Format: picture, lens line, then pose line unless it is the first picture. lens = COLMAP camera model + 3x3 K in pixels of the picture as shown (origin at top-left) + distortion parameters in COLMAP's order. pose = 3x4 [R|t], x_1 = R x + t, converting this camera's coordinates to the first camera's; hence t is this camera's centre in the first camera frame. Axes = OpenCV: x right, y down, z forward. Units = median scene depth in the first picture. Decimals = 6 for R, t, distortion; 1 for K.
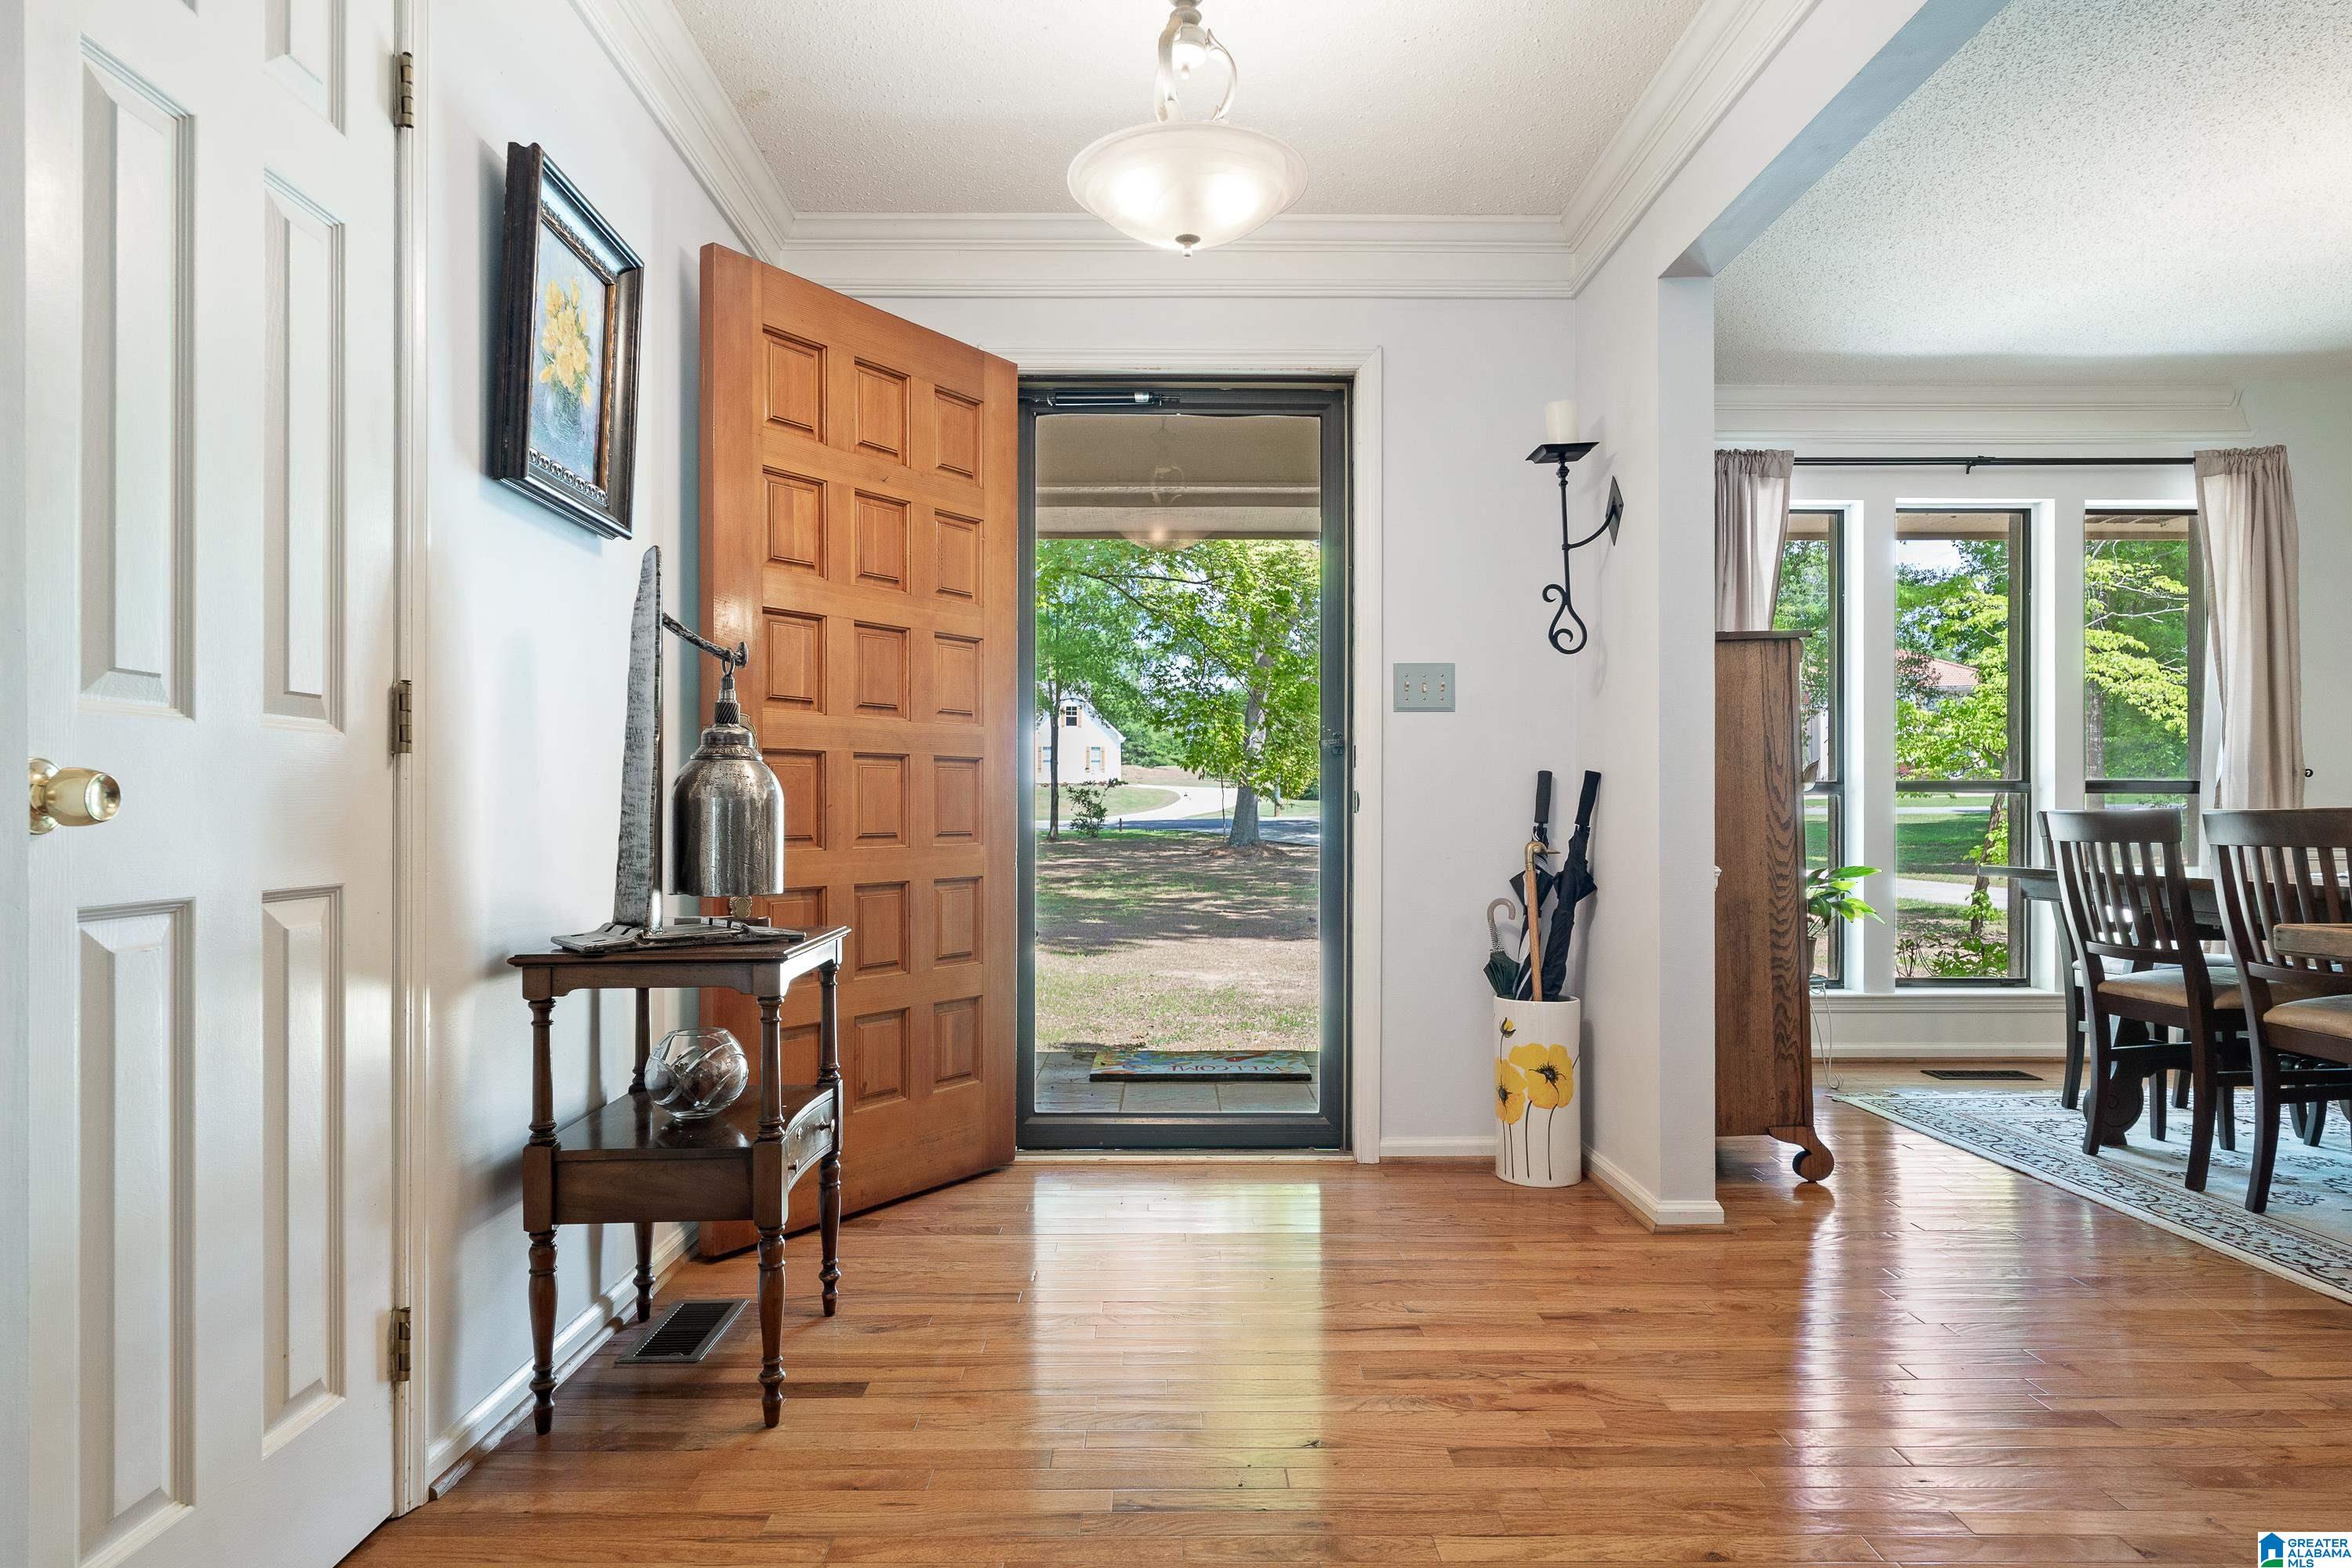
lens RADIAL K [[1359.4, 0, 1166.7], [0, 1359.4, 799.9], [0, 0, 1]] dist [0.003562, 0.000733]
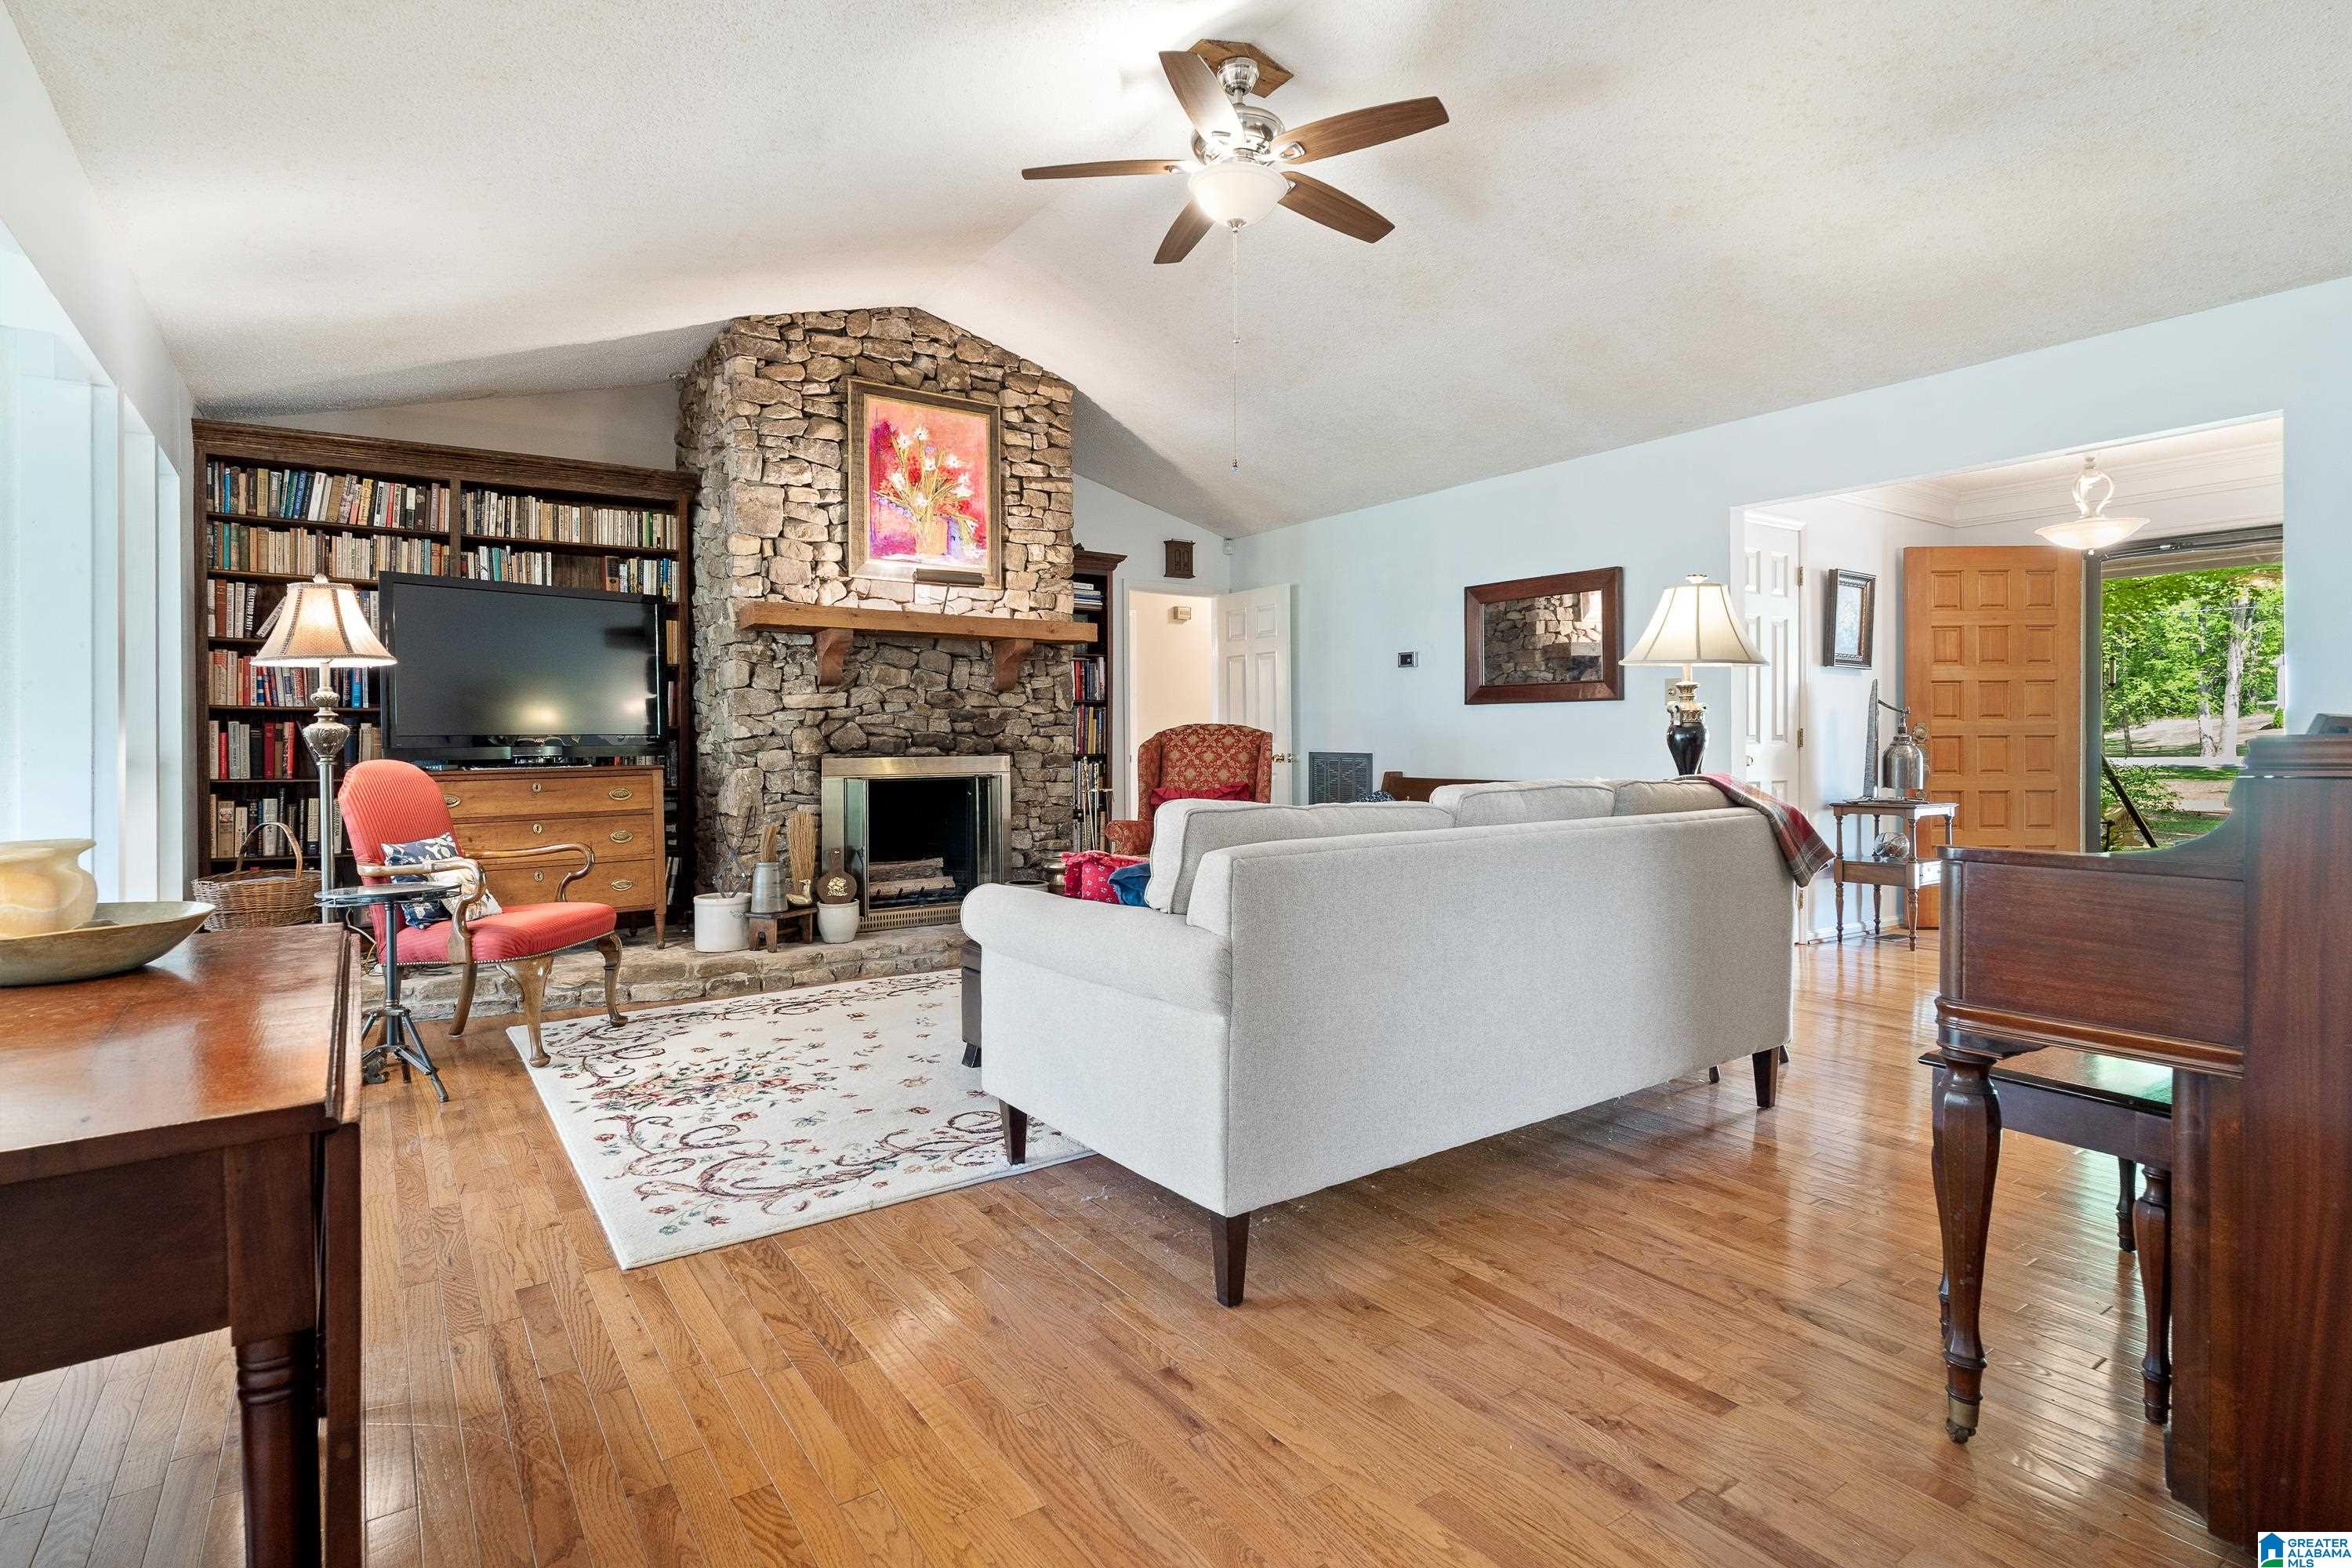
lens RADIAL K [[1173.5, 0, 1160.5], [0, 1173.5, 748.1], [0, 0, 1]] dist [-0.005852, -0.001991]
pose [[0.562301, 0.001017, -0.826932, 0.917331], [0.008863, 0.999934, 0.007257, -0.055959], [0.826885, -0.011410, 0.562255, -1.867459]]
